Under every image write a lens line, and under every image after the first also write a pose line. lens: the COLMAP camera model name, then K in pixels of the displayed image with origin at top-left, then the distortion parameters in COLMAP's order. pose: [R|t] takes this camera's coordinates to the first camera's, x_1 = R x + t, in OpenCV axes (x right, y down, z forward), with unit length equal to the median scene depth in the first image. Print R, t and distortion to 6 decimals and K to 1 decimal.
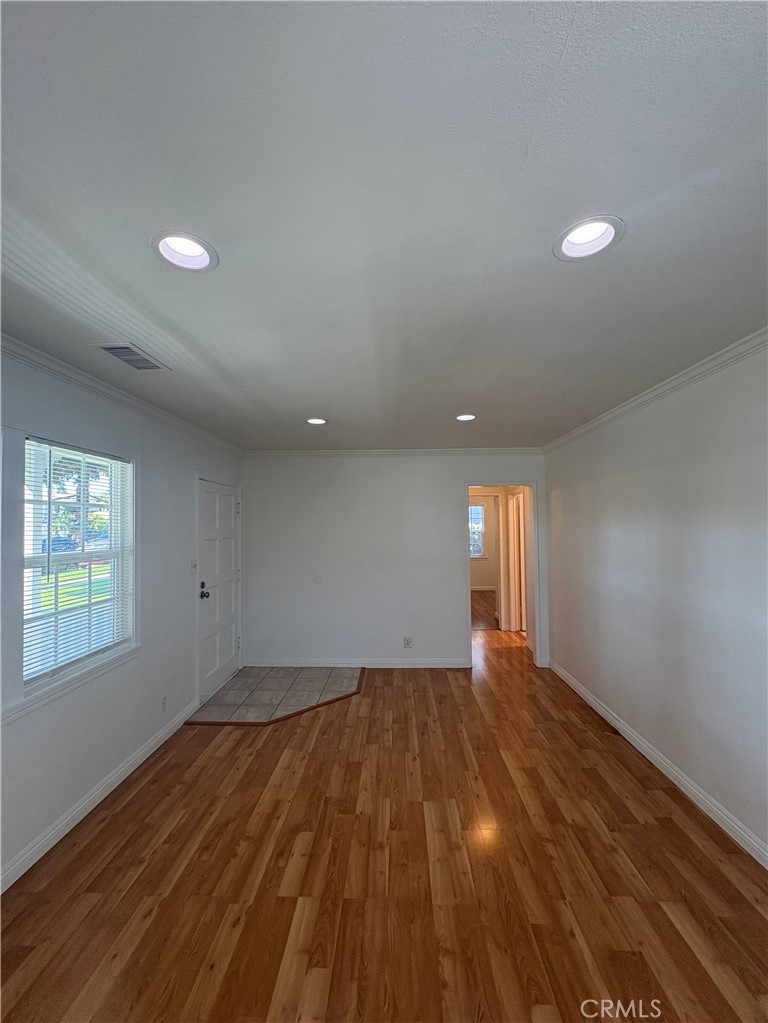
lens RADIAL K [[412.0, 0, 403.3], [0, 412.0, 511.2], [0, 0, 1]] dist [0.000433, -0.000273]
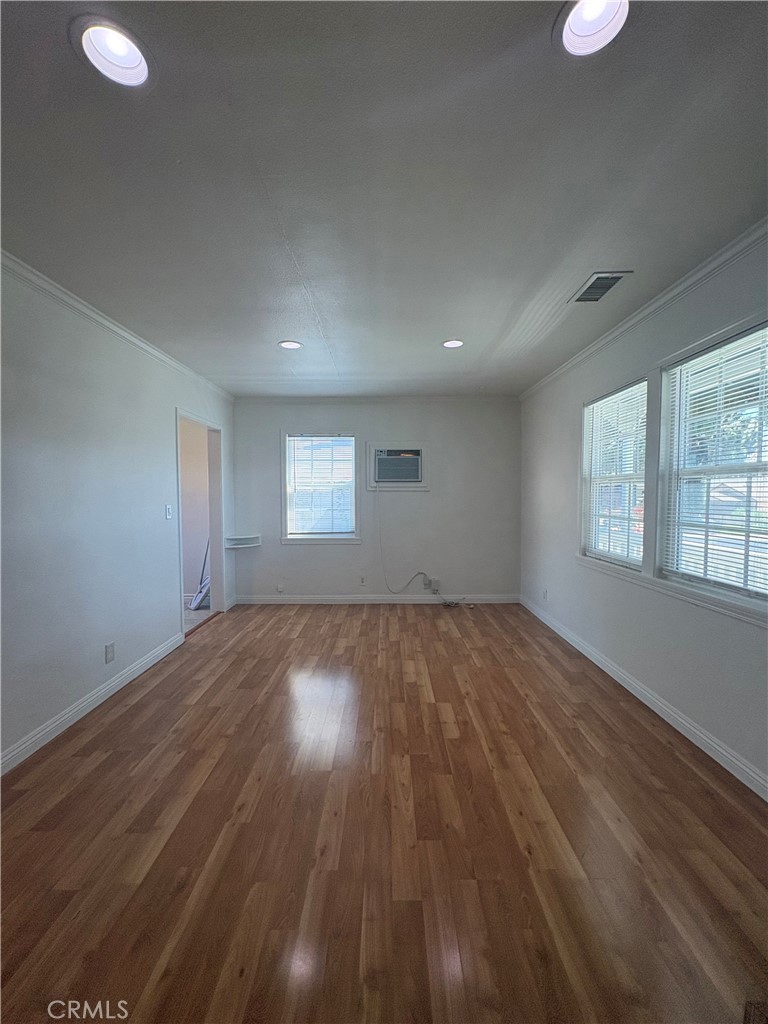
lens RADIAL K [[407.4, 0, 384.0], [0, 407.4, 512.0], [0, 0, 1]] dist [-0.000042, -0.000001]
pose [[-0.999721, 0.010102, 0.021367, -0.072721], [0.010314, 0.999898, 0.009860, 0.161638], [-0.021265, 0.010078, -0.999723, 1.624353]]
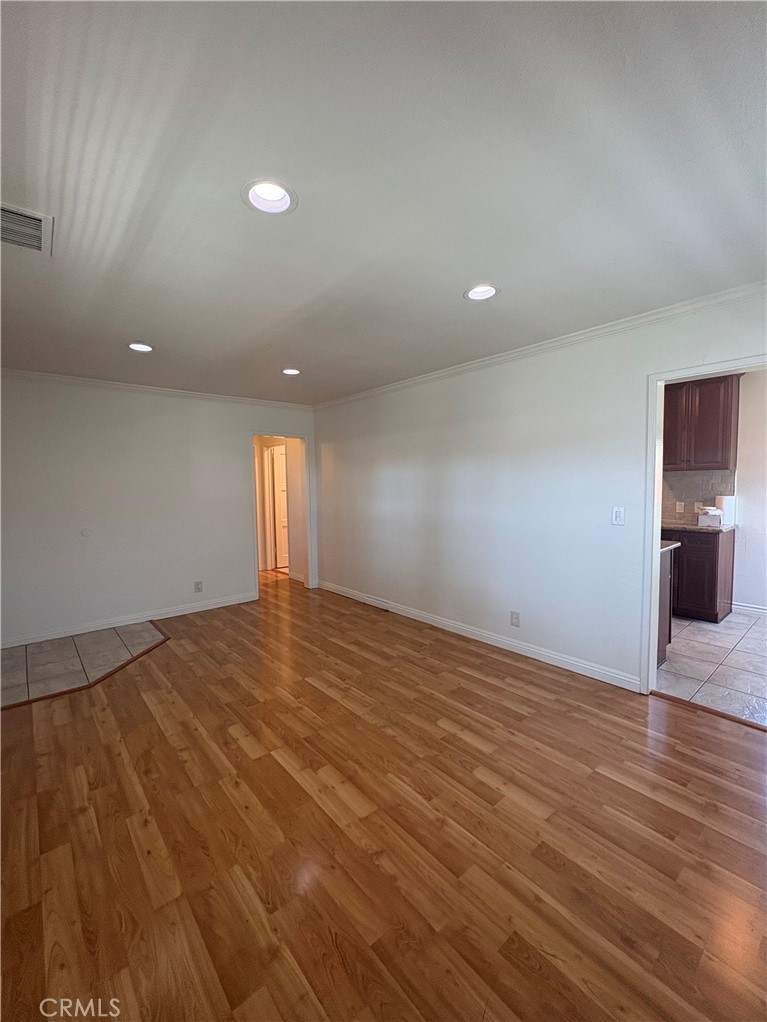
lens RADIAL K [[406.6, 0, 383.5], [0, 406.6, 511.0], [0, 0, 1]] dist [-0.000042, -0.000001]
pose [[0.755100, -0.049226, 0.653759, -0.505531], [-0.013777, 0.995766, 0.090891, 0.063265], [-0.655464, -0.077639, 0.751225, -0.058983]]
